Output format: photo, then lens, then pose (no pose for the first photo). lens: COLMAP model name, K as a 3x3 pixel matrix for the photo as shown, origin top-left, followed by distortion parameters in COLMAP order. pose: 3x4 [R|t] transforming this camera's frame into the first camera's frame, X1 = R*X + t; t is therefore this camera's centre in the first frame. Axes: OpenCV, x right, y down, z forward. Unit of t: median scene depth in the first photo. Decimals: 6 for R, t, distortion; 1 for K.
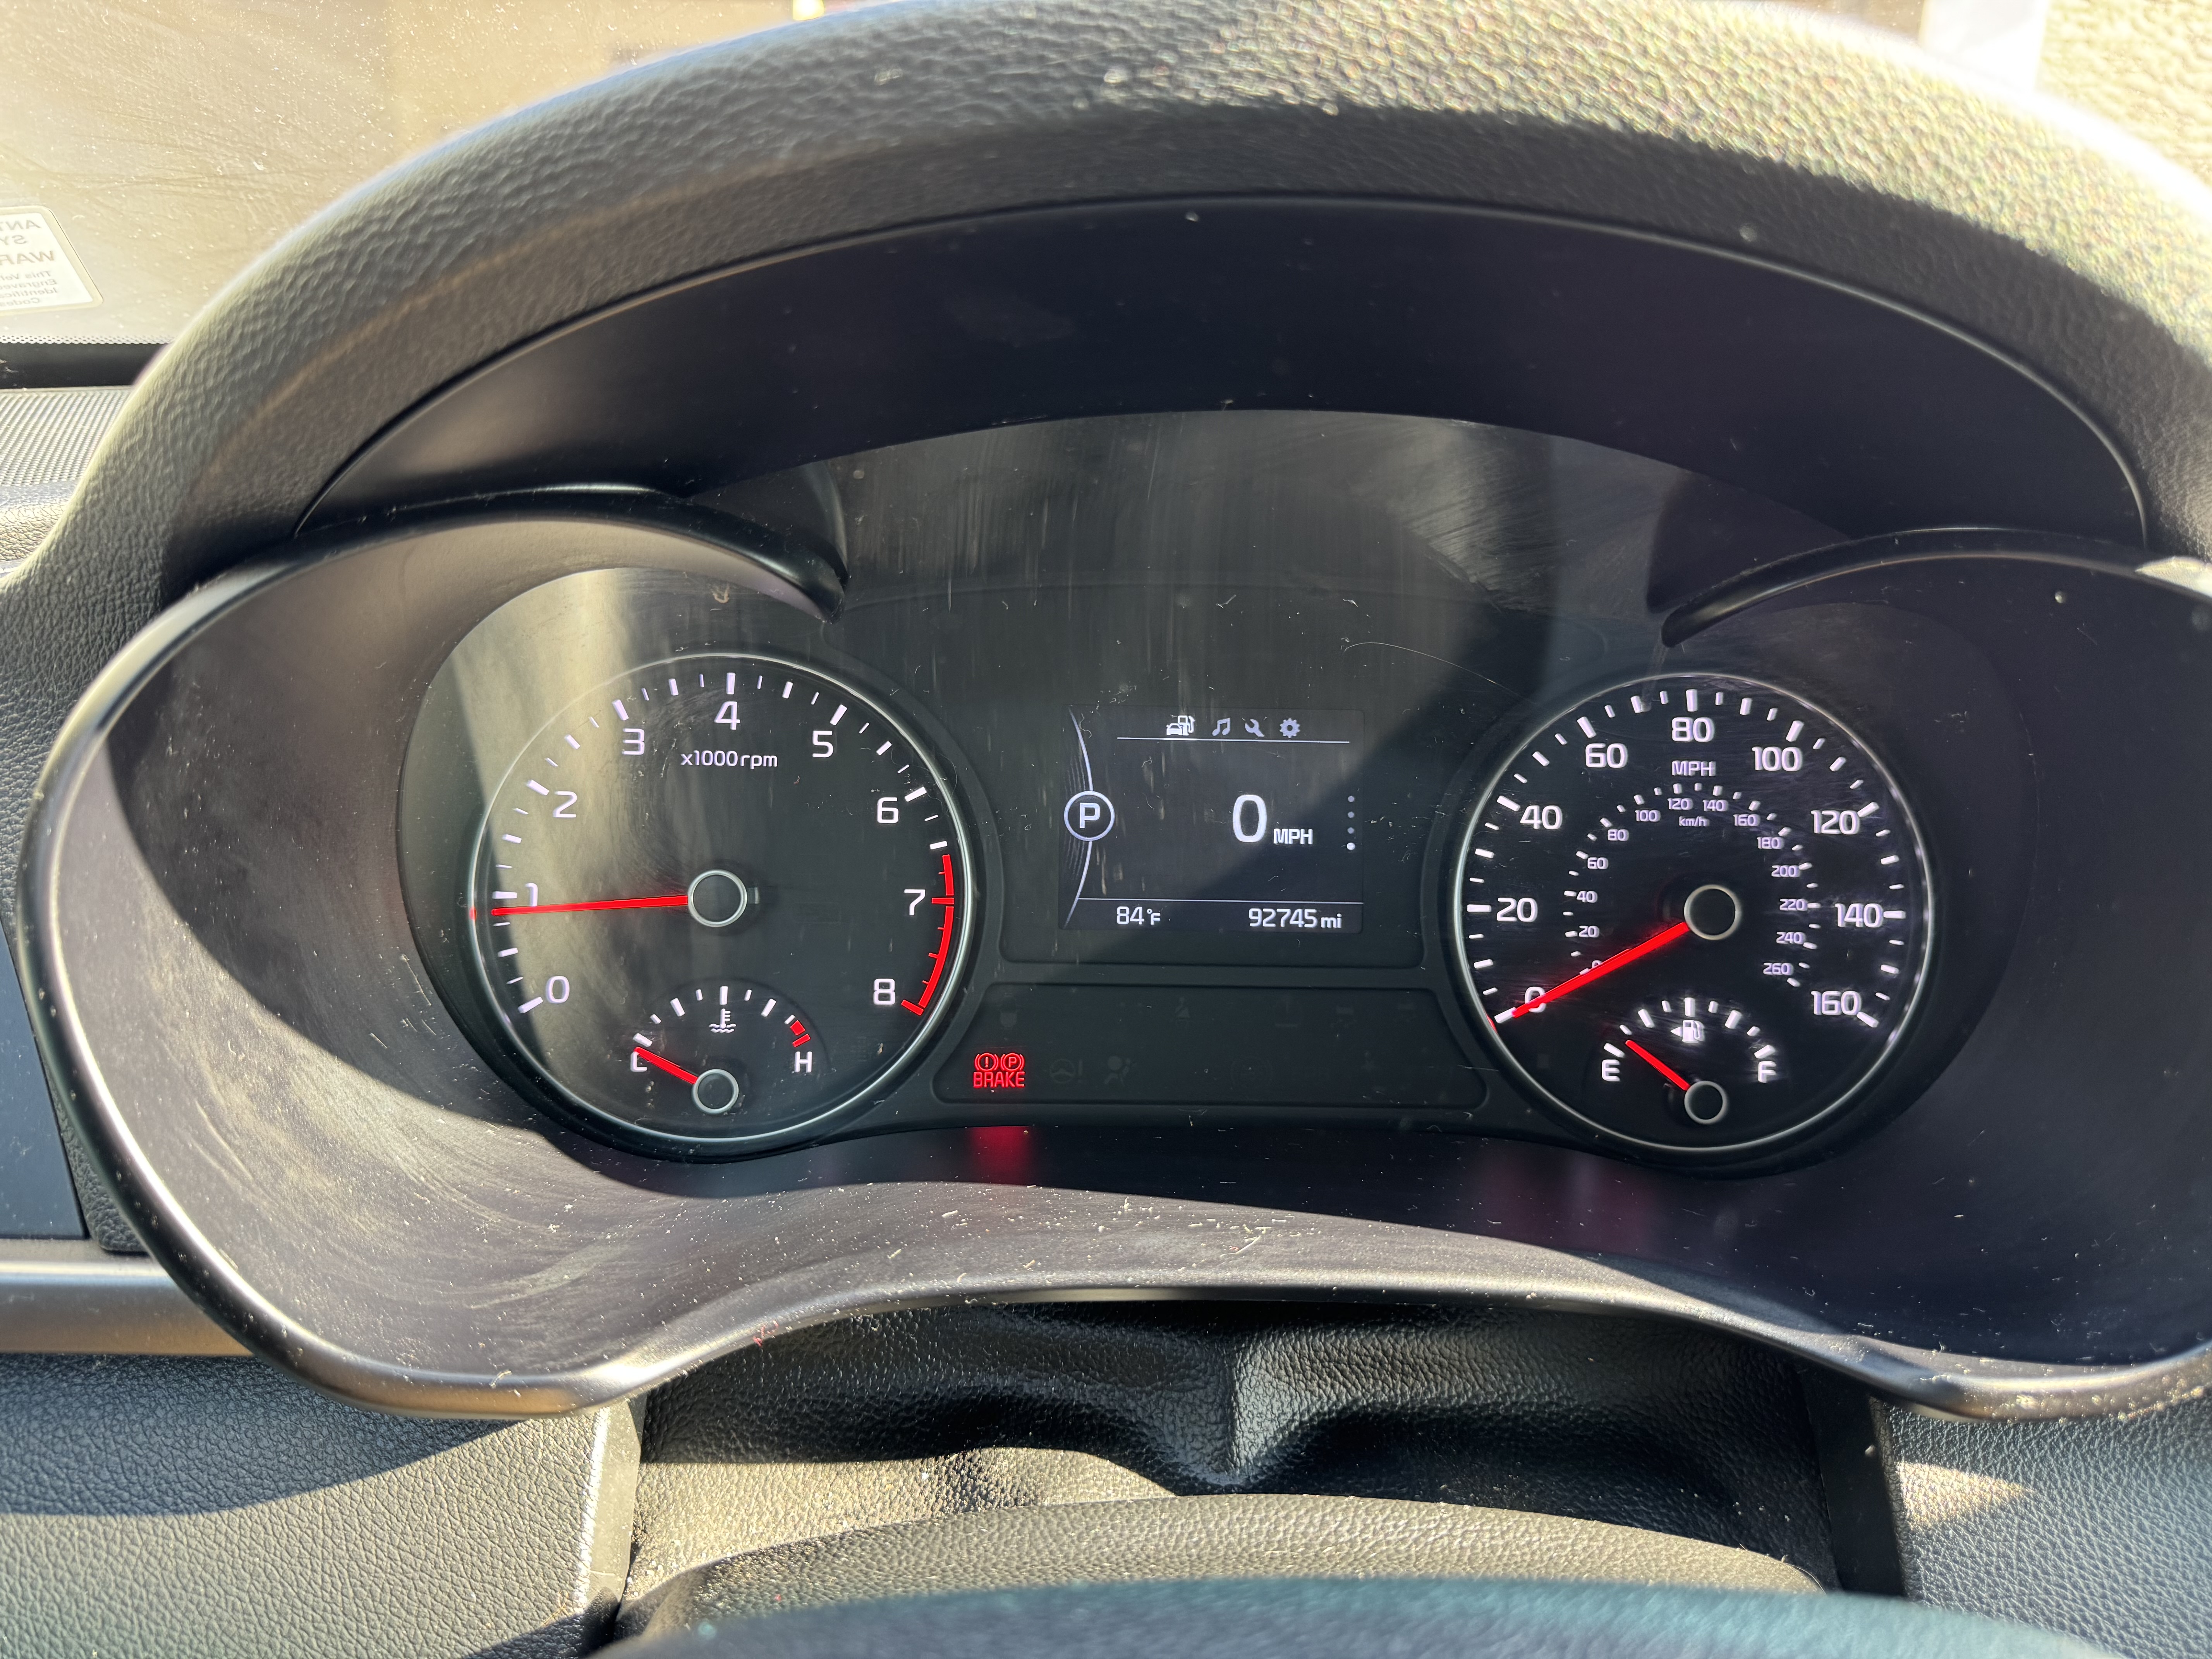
lens RADIAL K [[1595.6, 0, 1106.0], [0, 1595.6, 829.5], [0, 0, 1]] dist [0.035798, -0.041641]
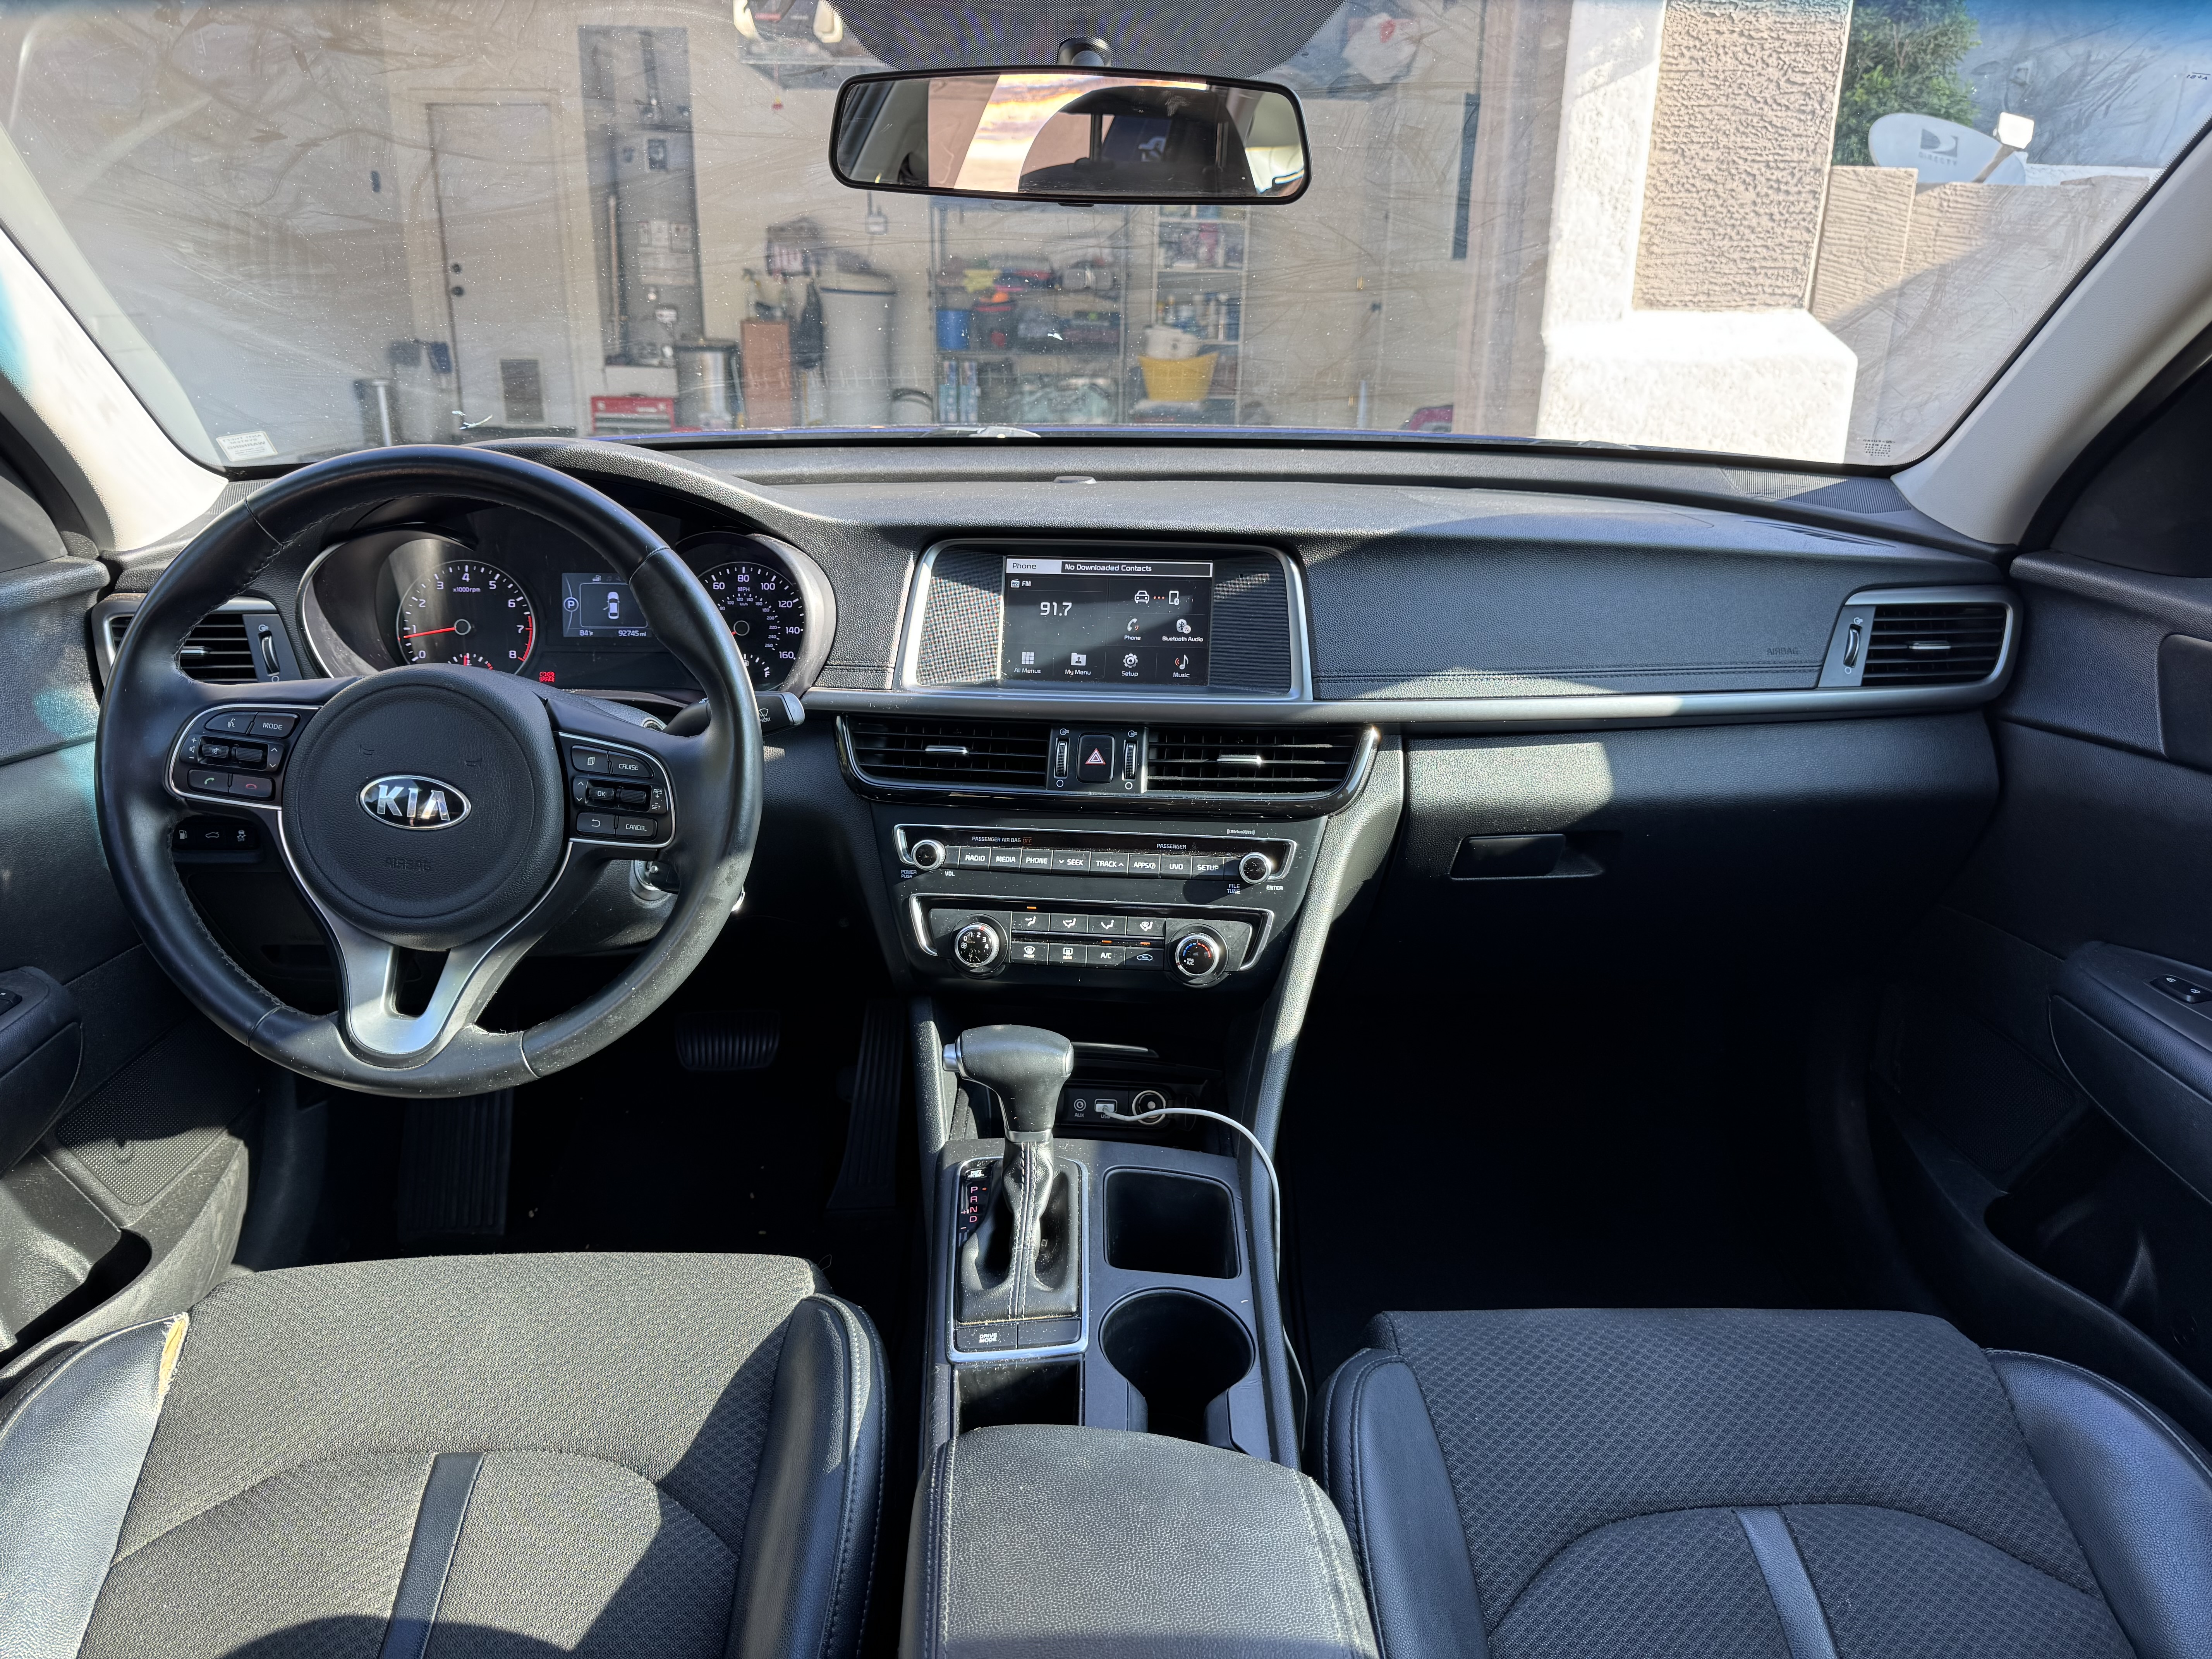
lens RADIAL K [[1595.6, 0, 1106.0], [0, 1595.6, 829.5], [0, 0, 1]] dist [0.035798, -0.041641]
pose [[0.999847, -0.017469, -0.000394, 1.193364], [0.017469, 0.998827, 0.045167, 0.356792], [-0.000395, -0.045167, 0.998979, -2.629603]]
